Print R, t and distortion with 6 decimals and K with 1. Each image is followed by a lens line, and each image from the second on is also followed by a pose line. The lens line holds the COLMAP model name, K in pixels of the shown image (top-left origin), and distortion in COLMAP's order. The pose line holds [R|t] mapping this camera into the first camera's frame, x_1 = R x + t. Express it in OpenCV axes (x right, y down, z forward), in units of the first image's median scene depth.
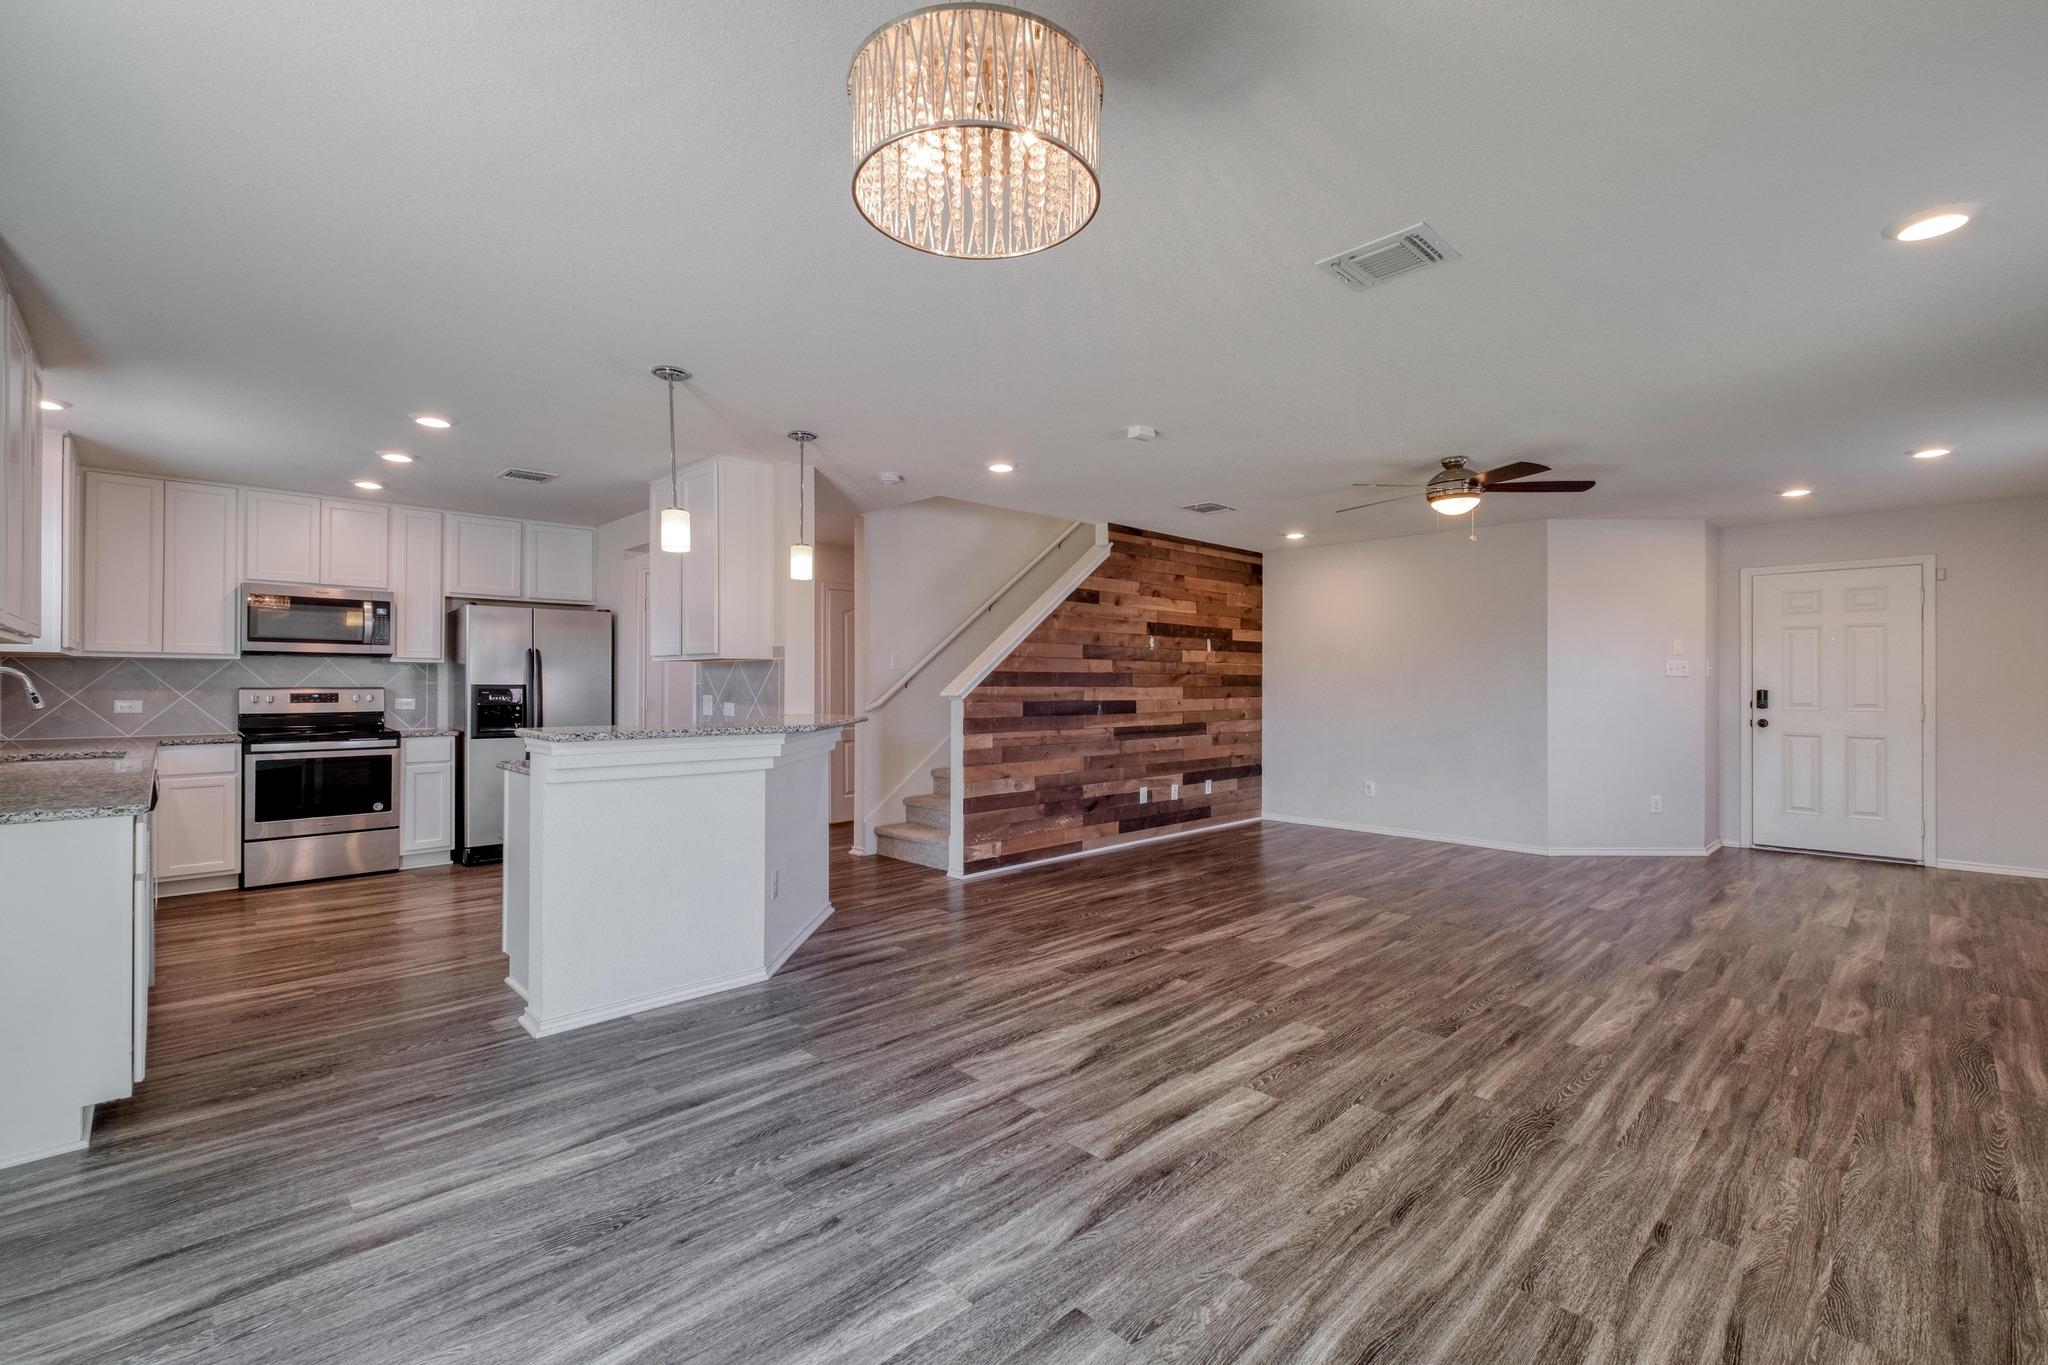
lens RADIAL K [[882.7, 0, 1016.3], [0, 882.7, 679.4], [0, 0, 1]] dist [0.010165, -0.006331]
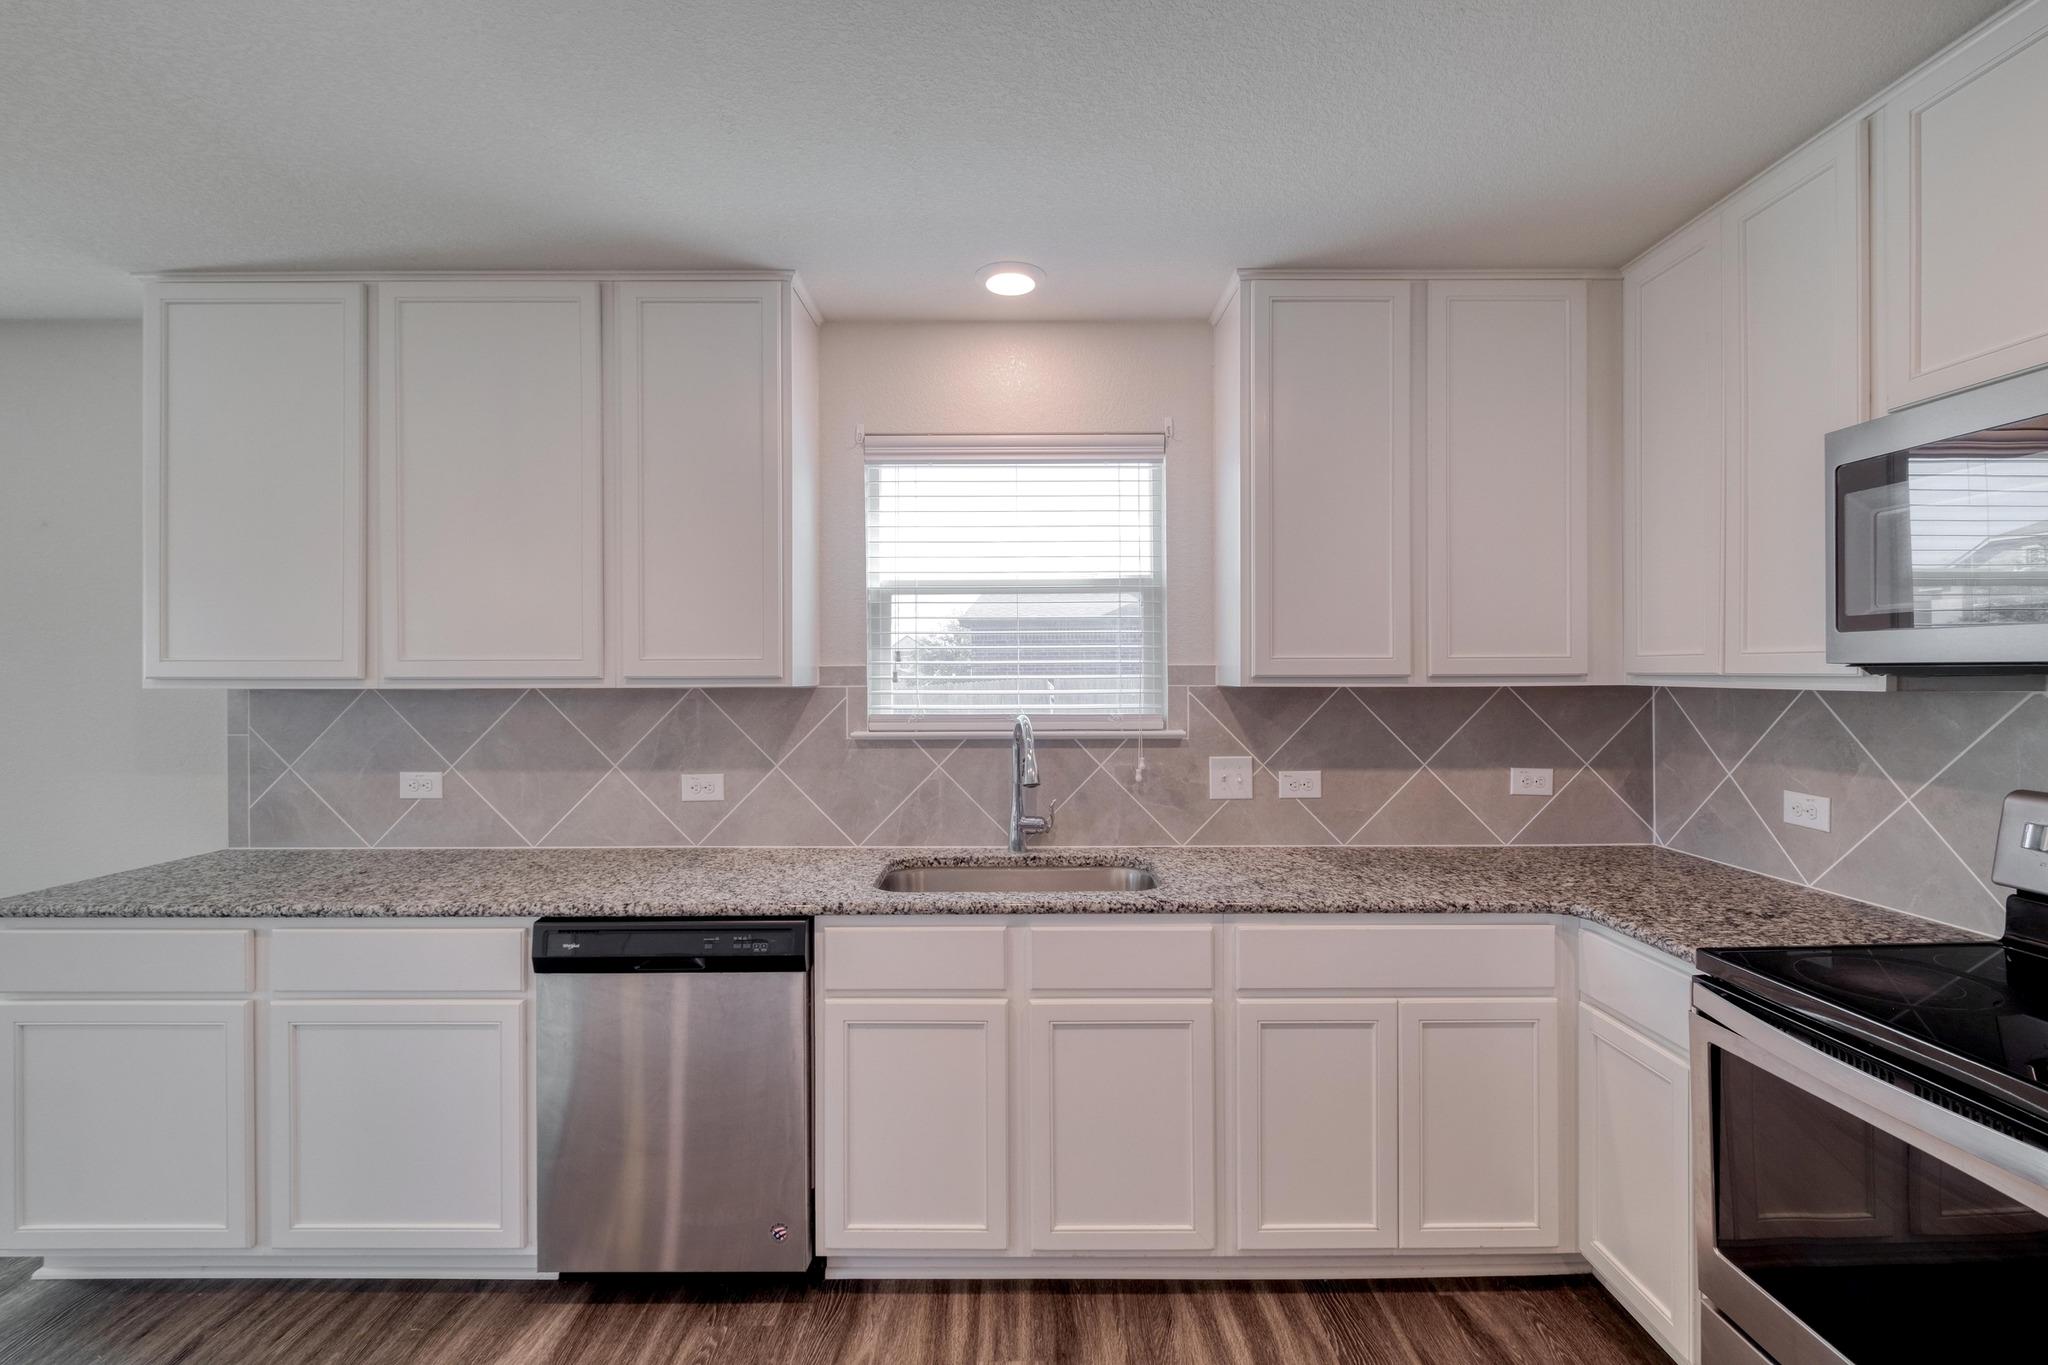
lens RADIAL K [[882.7, 0, 1029.8], [0, 882.7, 673.8], [0, 0, 1]] dist [0.010165, -0.006331]
pose [[-0.688347, -0.000839, -0.725381, -0.429447], [0.004089, 0.999979, -0.005037, -0.026338], [0.725370, -0.006433, -0.688330, 0.918446]]
